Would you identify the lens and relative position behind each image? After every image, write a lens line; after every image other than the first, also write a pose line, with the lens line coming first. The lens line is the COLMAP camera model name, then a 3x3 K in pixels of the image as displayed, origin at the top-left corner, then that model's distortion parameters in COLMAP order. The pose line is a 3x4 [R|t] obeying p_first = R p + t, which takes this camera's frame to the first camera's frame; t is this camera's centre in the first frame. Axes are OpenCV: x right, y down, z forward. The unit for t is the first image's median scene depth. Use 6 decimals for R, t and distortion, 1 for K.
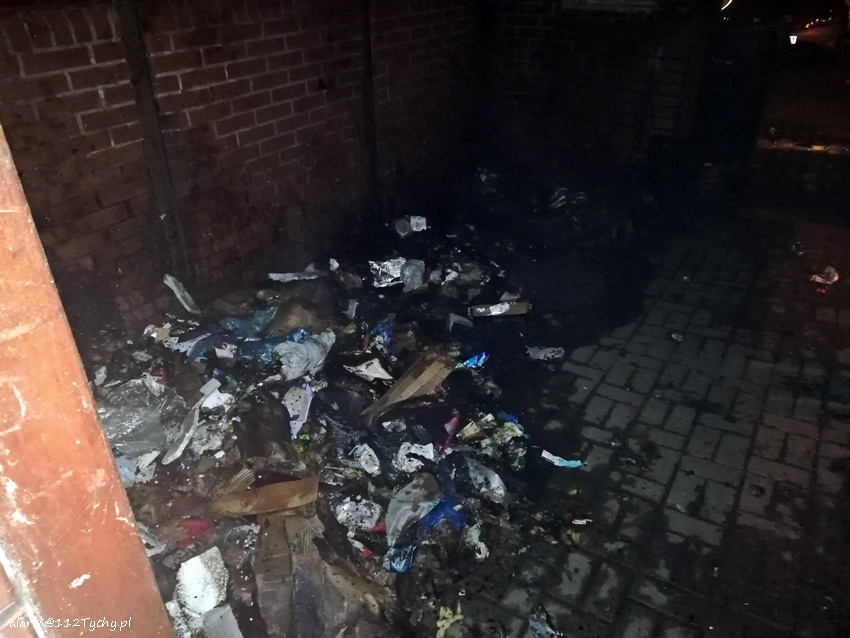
lens RADIAL K [[652.4, 0, 423.4], [0, 652.4, 317.4], [0, 0, 1]] dist [0.017114, 0.000894]
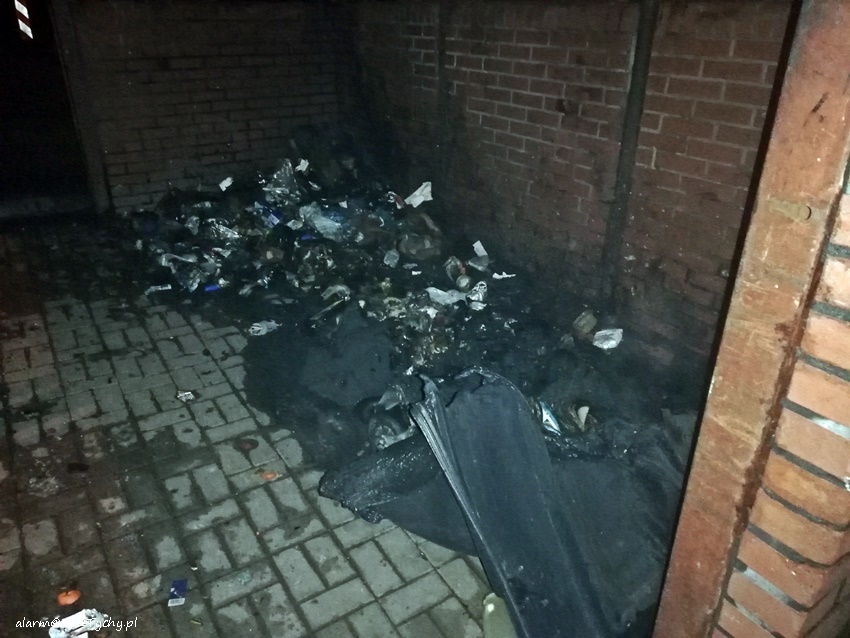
lens RADIAL K [[652.4, 0, 422.9], [0, 652.4, 320.9], [0, 0, 1]] dist [0.017114, 0.000894]
pose [[-0.436021, 0.407680, -0.802298, 0.948933], [-0.438746, 0.682081, 0.585036, -0.716411], [0.785740, 0.607093, -0.118534, 1.348019]]
